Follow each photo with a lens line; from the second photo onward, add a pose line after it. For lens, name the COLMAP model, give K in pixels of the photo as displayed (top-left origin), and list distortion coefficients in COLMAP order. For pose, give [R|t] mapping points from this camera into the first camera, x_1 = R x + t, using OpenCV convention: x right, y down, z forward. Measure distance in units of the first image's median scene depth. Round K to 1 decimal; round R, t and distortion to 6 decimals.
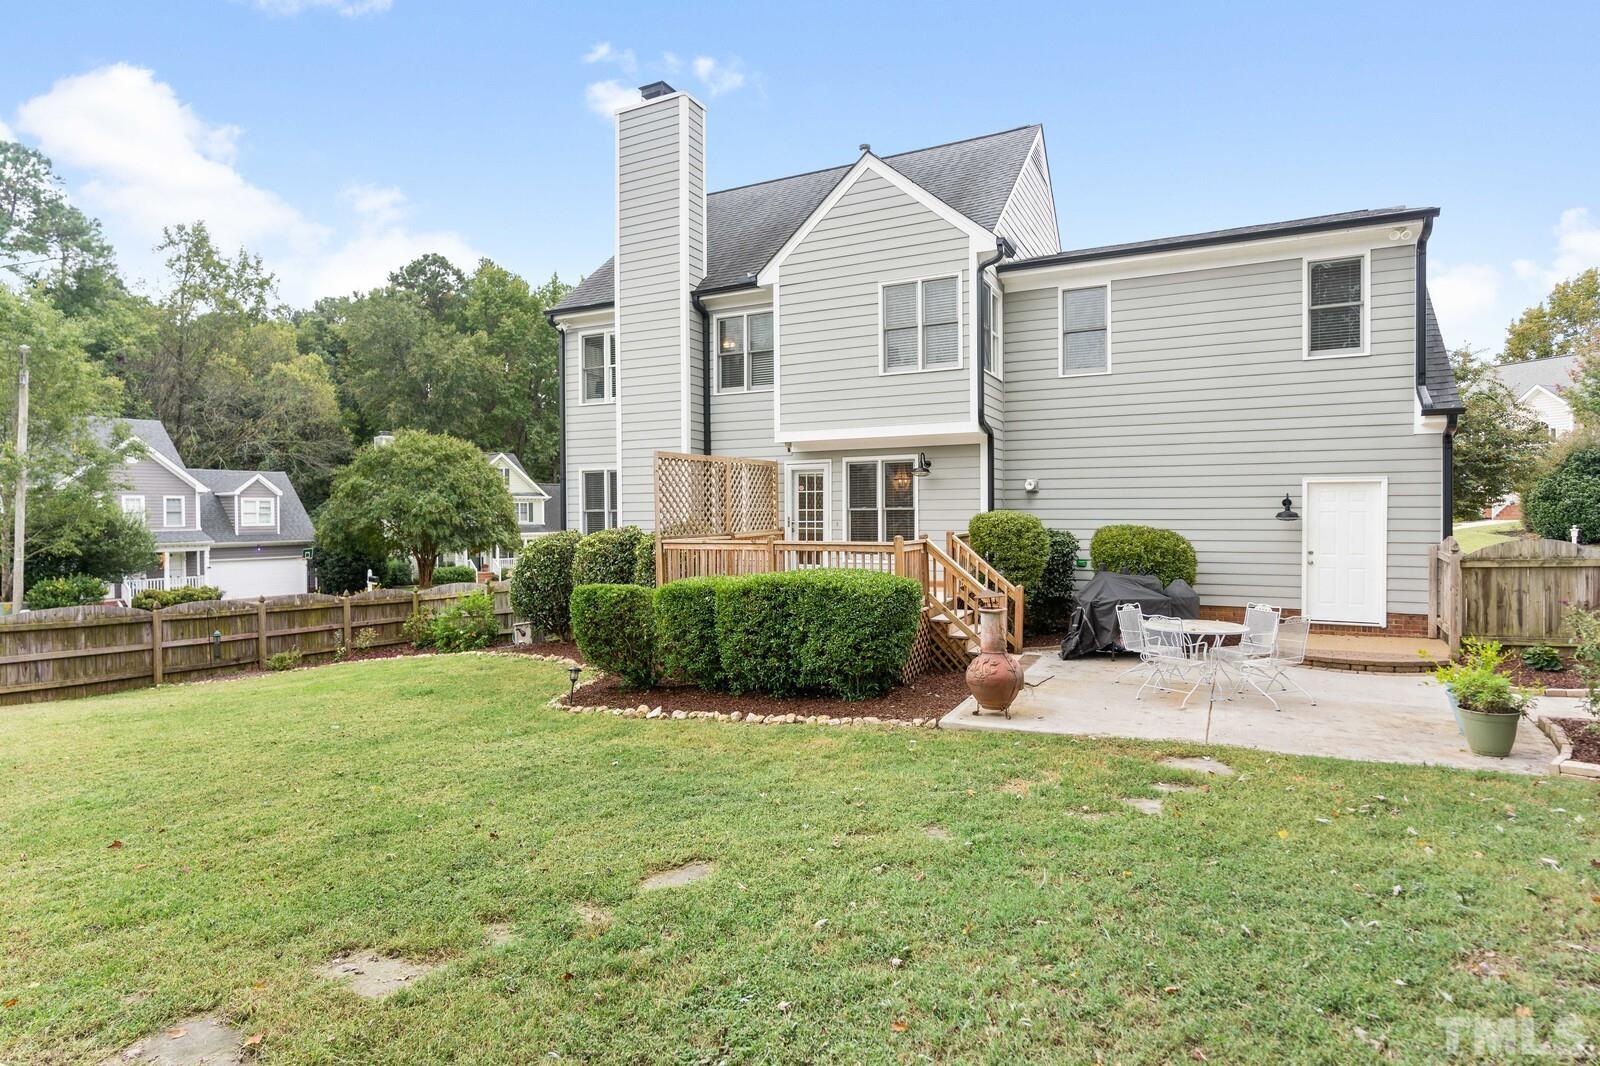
lens RADIAL K [[836.9, 0, 798.2], [0, 836.9, 530.9], [0, 0, 1]] dist [-0.001469, 0.002159]
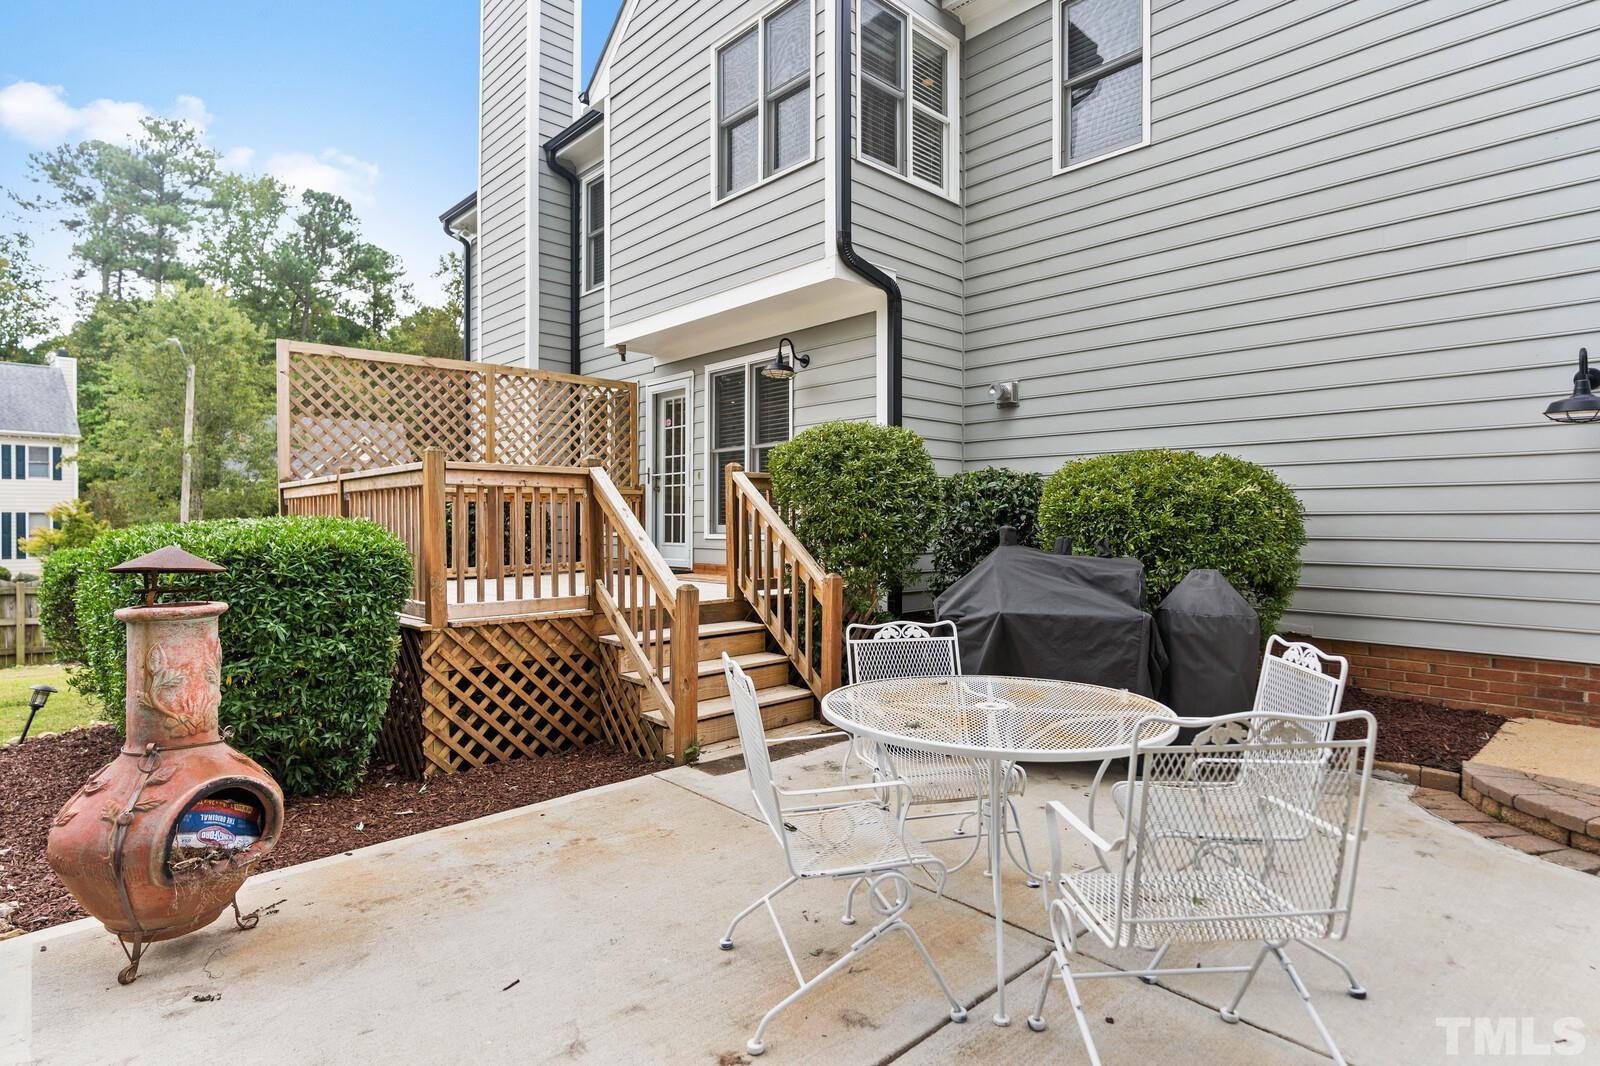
lens RADIAL K [[836.9, 0, 796.4], [0, 836.9, 524.5], [0, 0, 1]] dist [-0.001469, 0.002159]
pose [[0.940173, 0.008658, -0.340587, 0.331079], [-0.014907, 0.999765, -0.015734, 0.037121], [0.340371, 0.019870, 0.940081, 0.462382]]
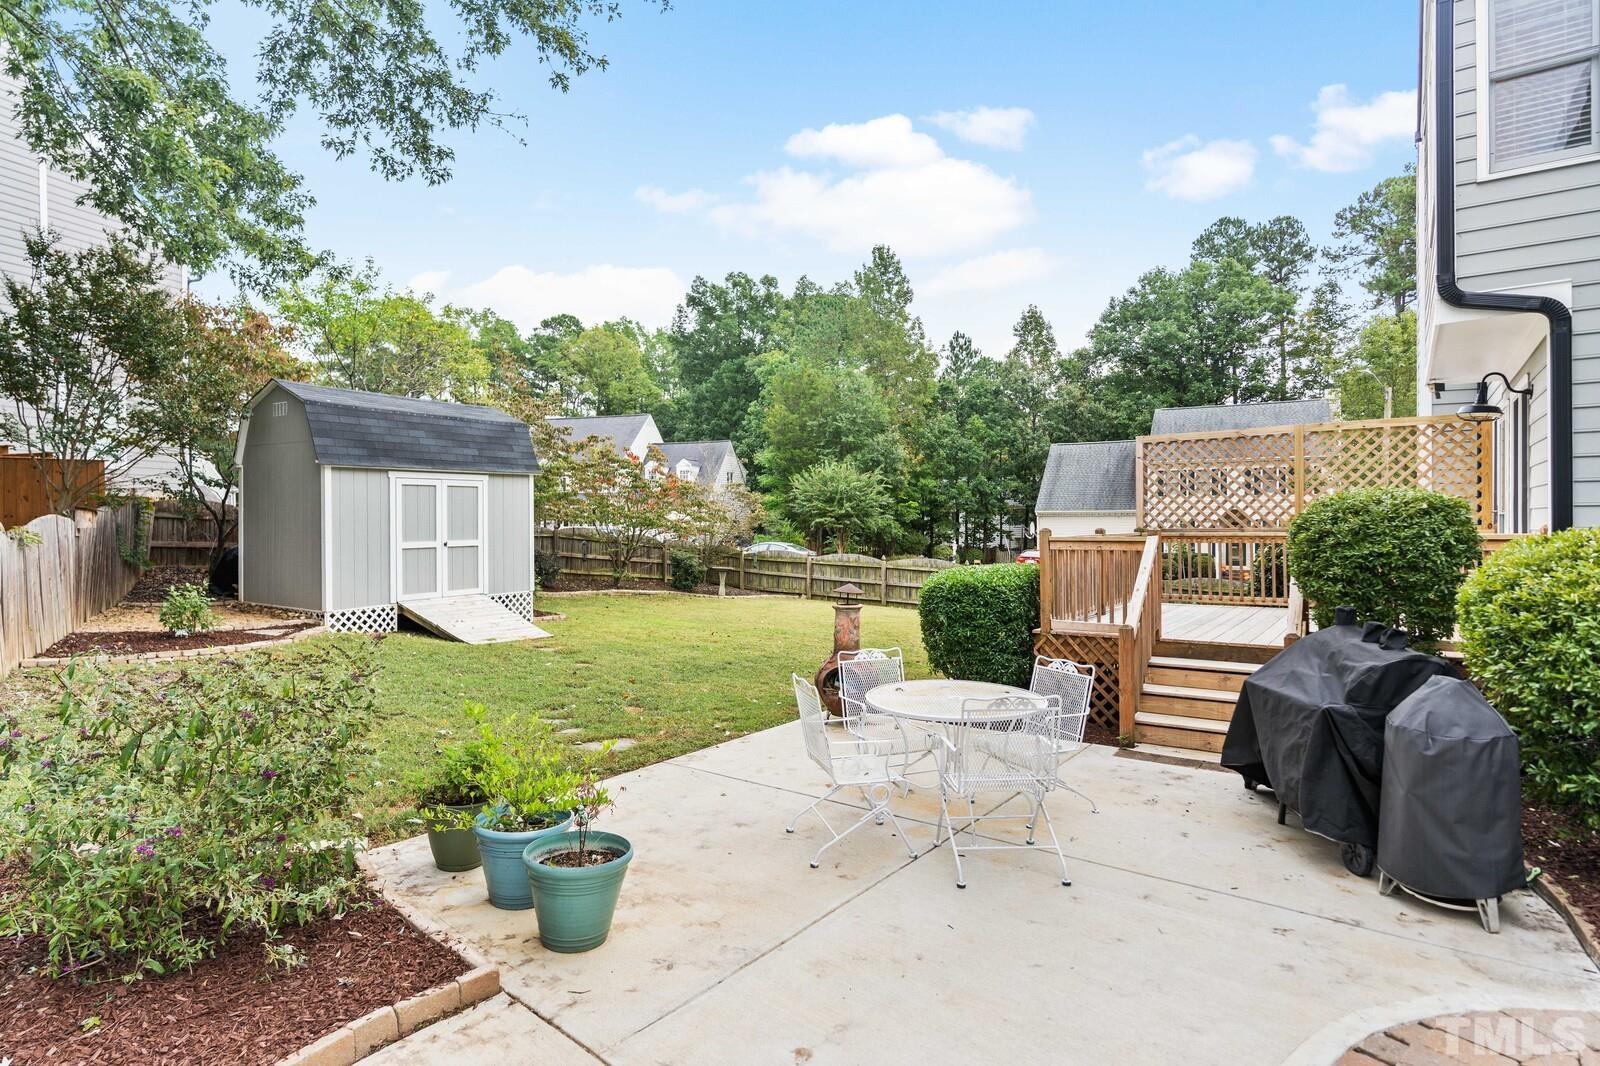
lens RADIAL K [[836.9, 0, 794.6], [0, 836.9, 526.6], [0, 0, 1]] dist [-0.001469, 0.002159]
pose [[-0.150234, 0.012503, -0.988571, 0.672509], [-0.012656, 0.999814, 0.014568, -0.003480], [0.988569, 0.014700, -0.150048, 0.641114]]
